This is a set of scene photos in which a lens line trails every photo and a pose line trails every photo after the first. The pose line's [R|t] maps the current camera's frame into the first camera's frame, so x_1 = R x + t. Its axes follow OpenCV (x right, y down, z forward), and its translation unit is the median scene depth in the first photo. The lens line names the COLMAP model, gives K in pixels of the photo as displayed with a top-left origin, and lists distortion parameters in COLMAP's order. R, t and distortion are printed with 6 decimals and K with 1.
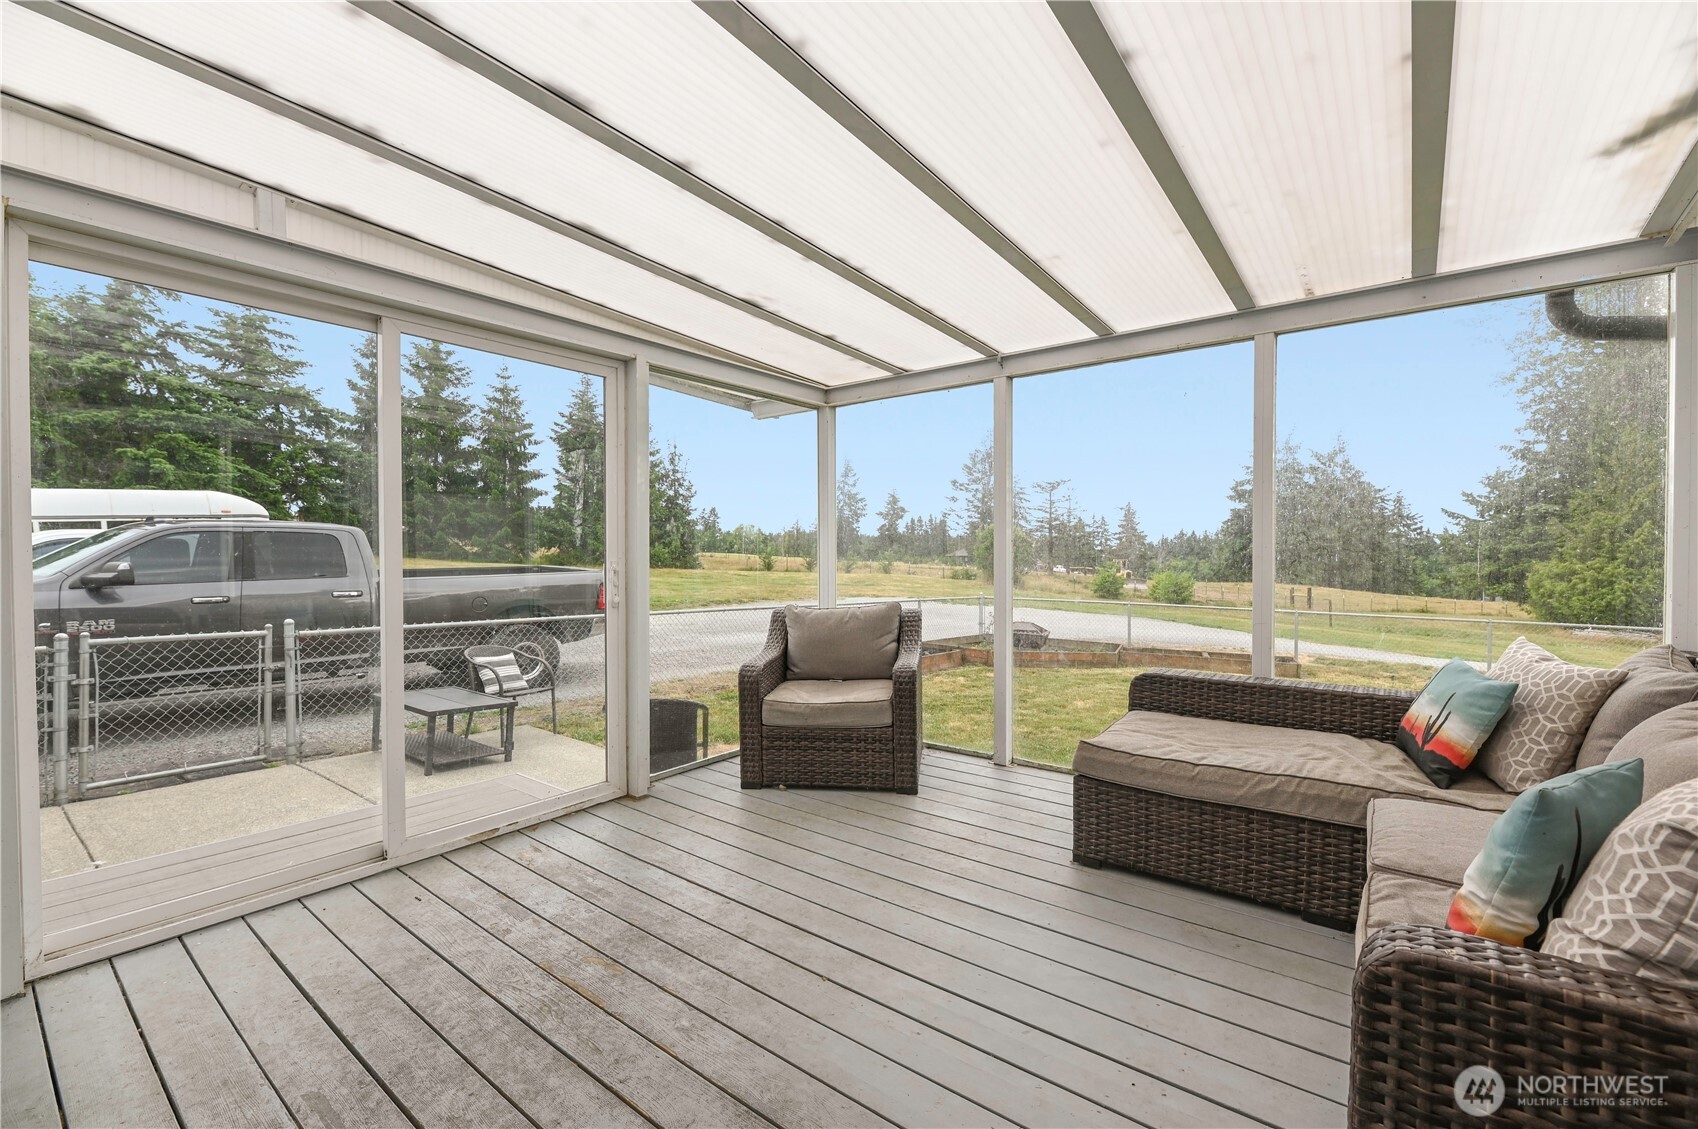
lens RADIAL K [[700.6, 0, 846.9], [0, 700.6, 568.8], [0, 0, 1]] dist [0.008856, -0.002195]
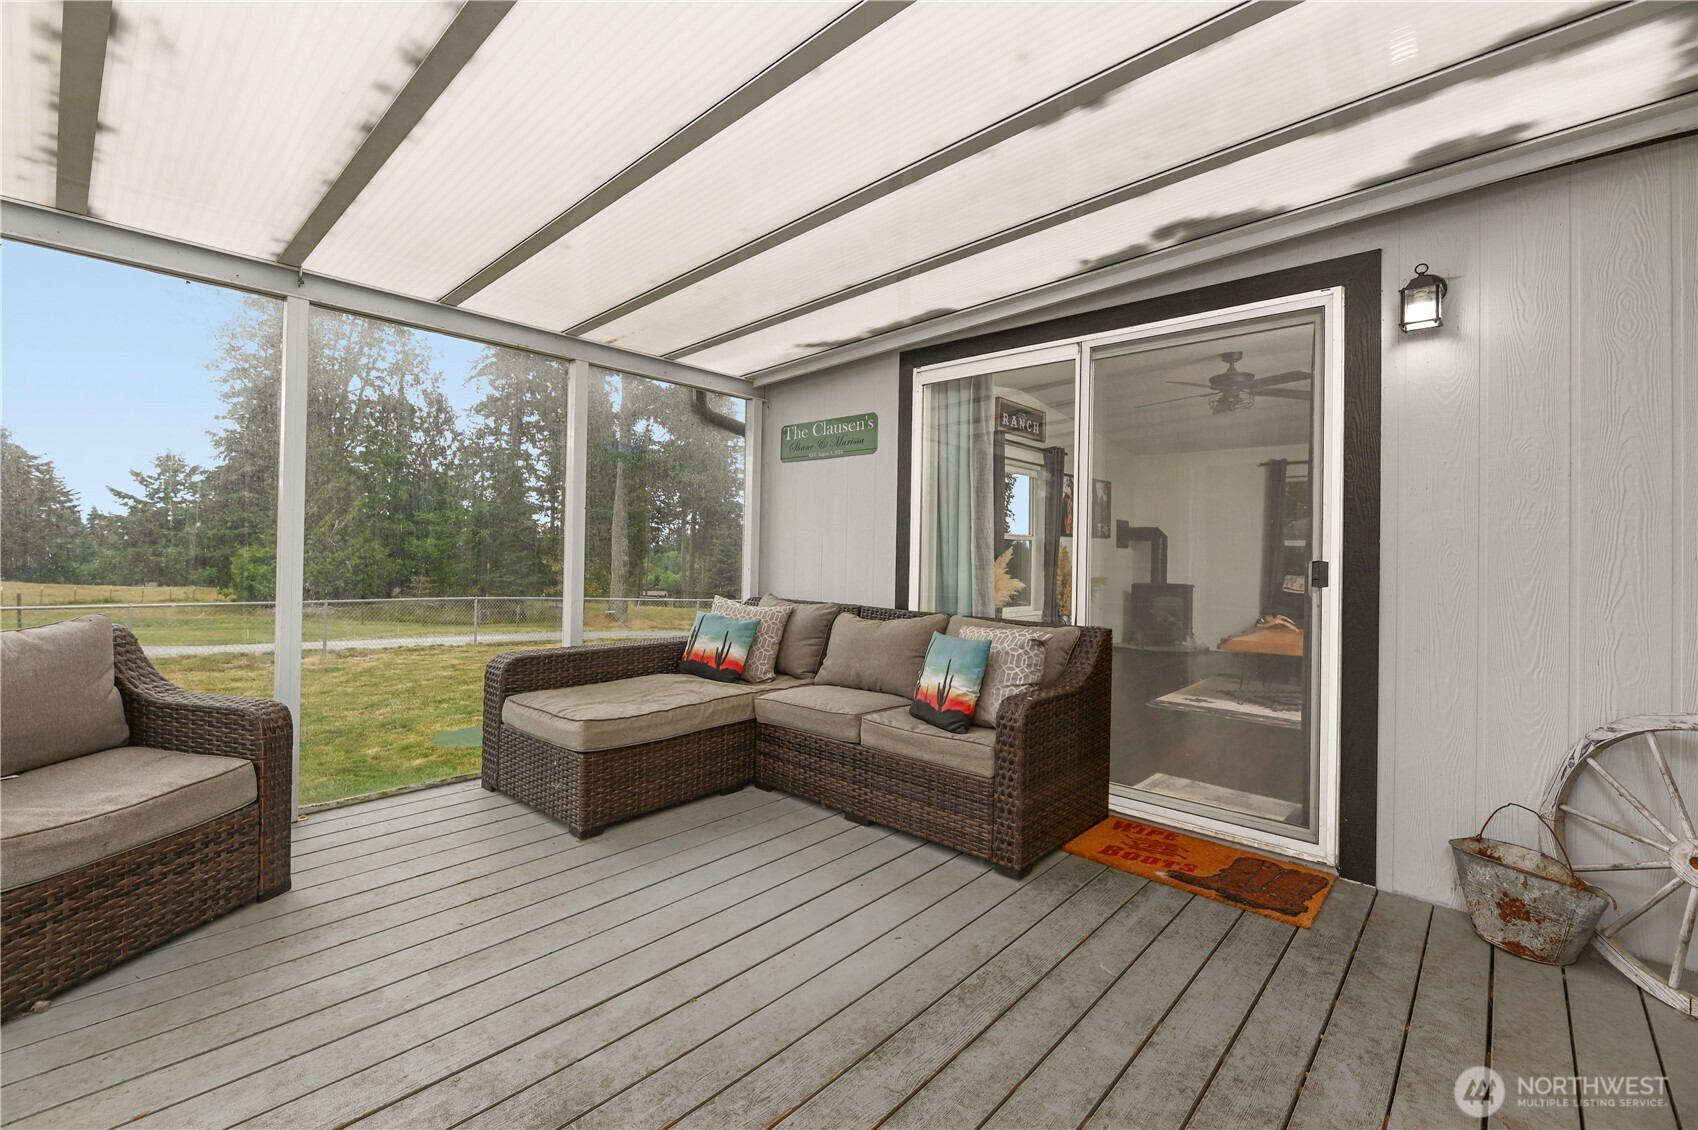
lens RADIAL K [[700.6, 0, 845.1], [0, 700.6, 554.9], [0, 0, 1]] dist [0.008856, -0.002195]
pose [[0.115165, -0.001207, 0.993346, -0.679536], [0.002052, 0.999997, 0.000977, -0.002117], [-0.993344, 0.001926, 0.115167, 0.507948]]
